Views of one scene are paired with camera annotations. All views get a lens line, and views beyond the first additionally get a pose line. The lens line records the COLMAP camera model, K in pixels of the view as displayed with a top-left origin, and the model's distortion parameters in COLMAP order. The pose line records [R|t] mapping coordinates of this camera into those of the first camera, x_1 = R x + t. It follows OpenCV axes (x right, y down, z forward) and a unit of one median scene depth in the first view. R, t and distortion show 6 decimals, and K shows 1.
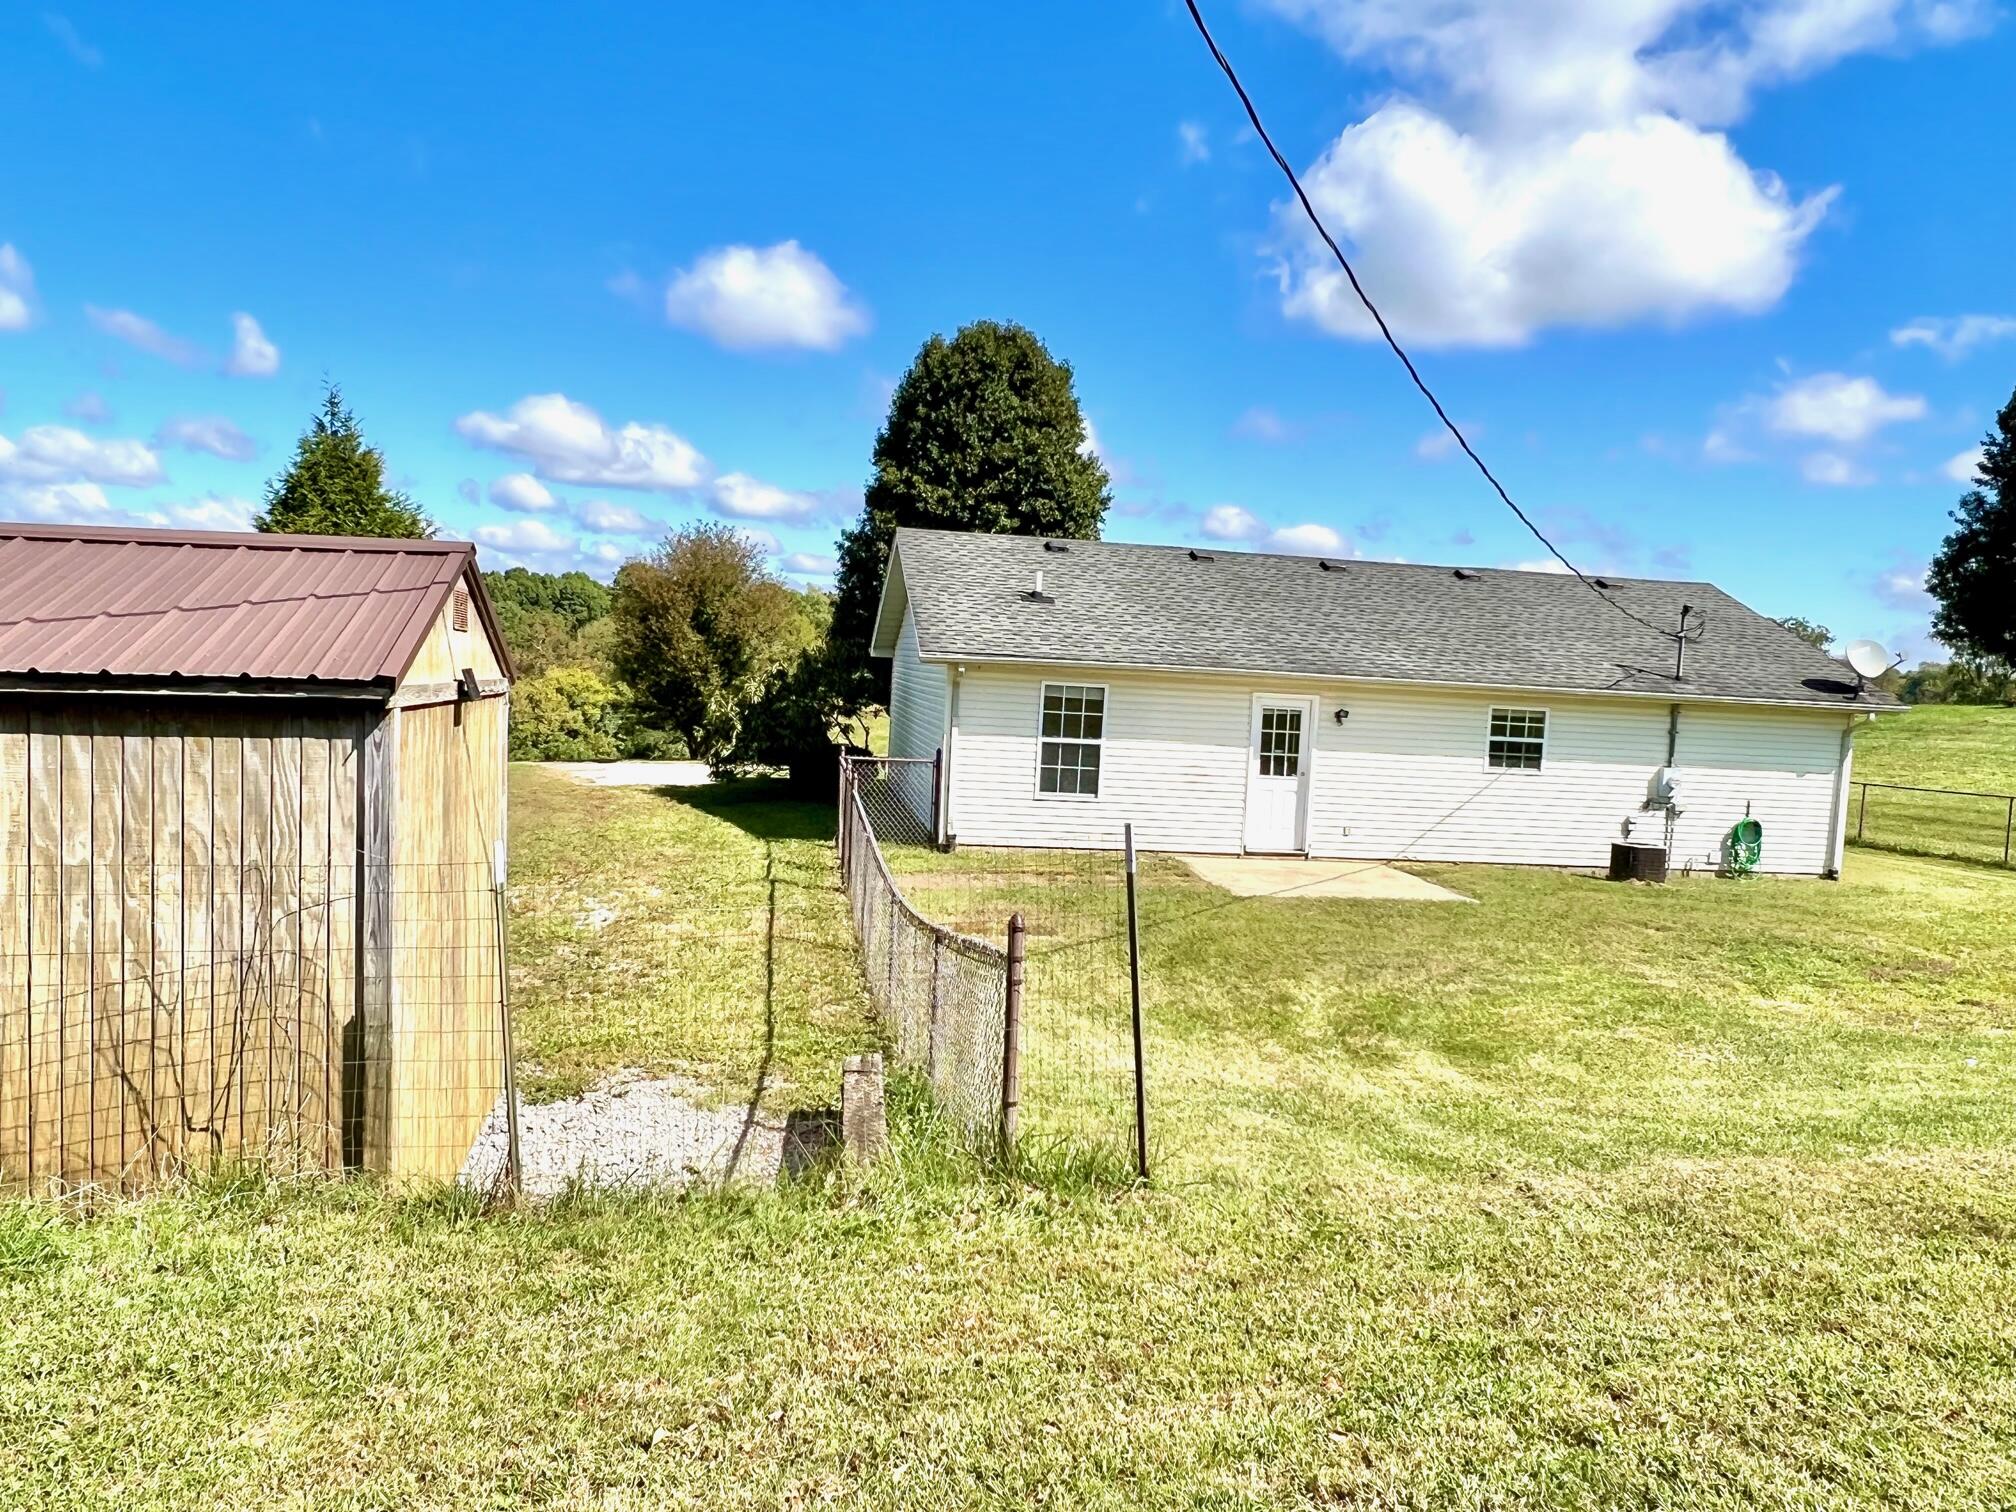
lens RADIAL K [[1408.6, 0, 1008.0], [0, 1408.6, 764.8], [0, 0, 1]] dist [-0.003333, 0.000277]
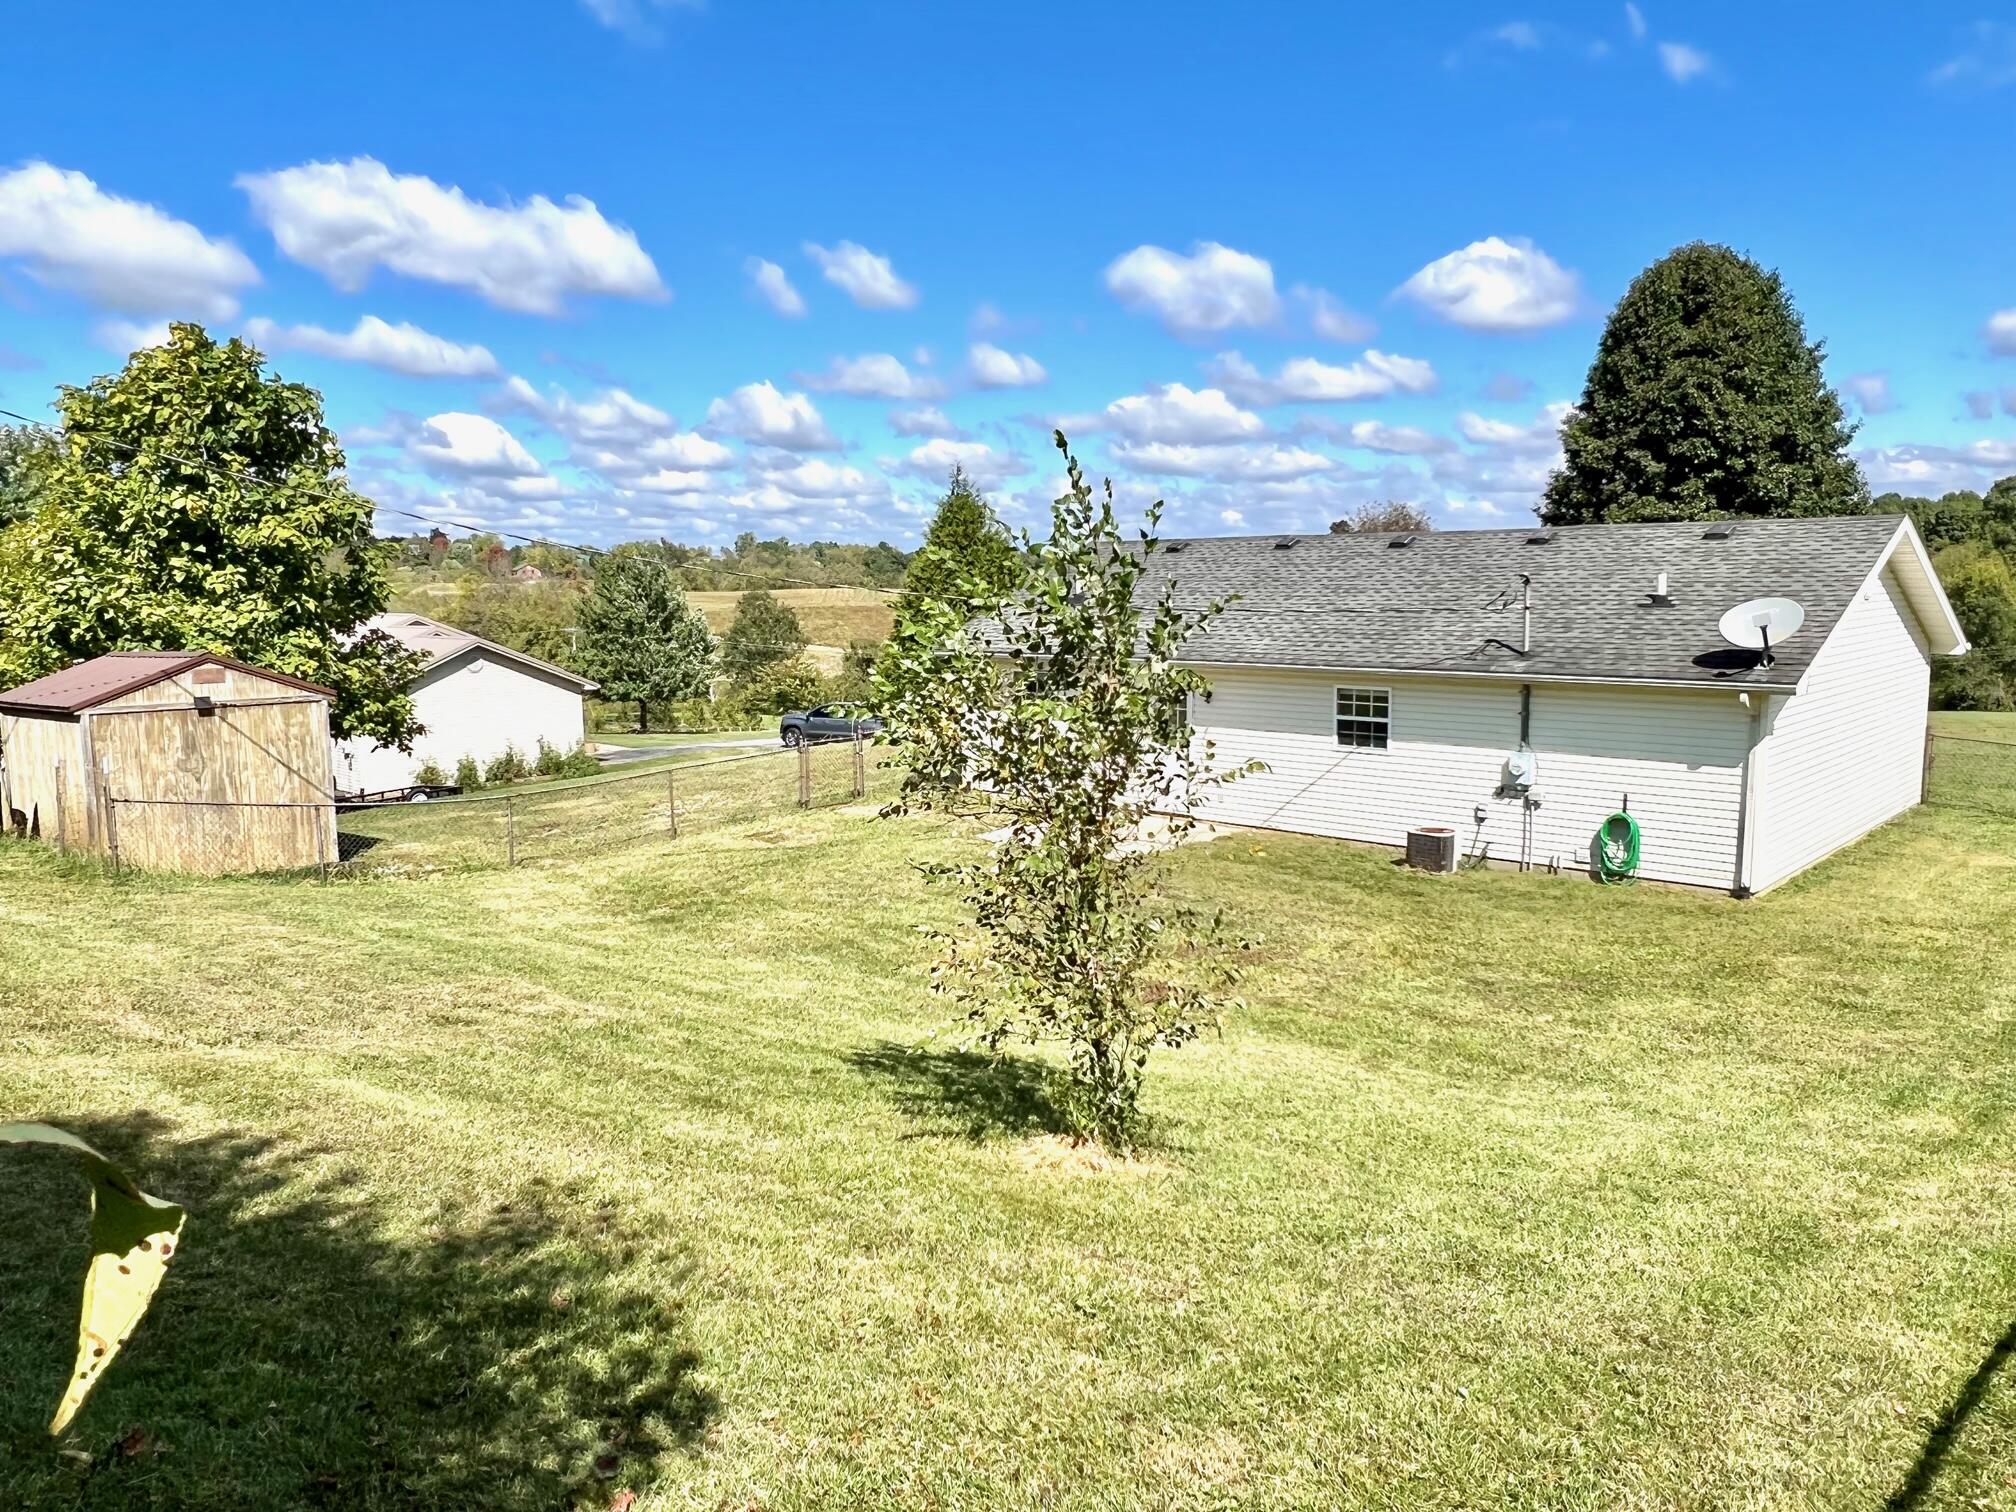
lens RADIAL K [[1408.6, 0, 1007.2], [0, 1408.6, 751.7], [0, 0, 1]] dist [-0.003333, 0.000277]
pose [[0.636358, 0.036738, -0.770518, 0.972514], [-0.013802, 0.999248, 0.036245, -0.027342], [0.771270, -0.012430, 0.636387, 0.162103]]
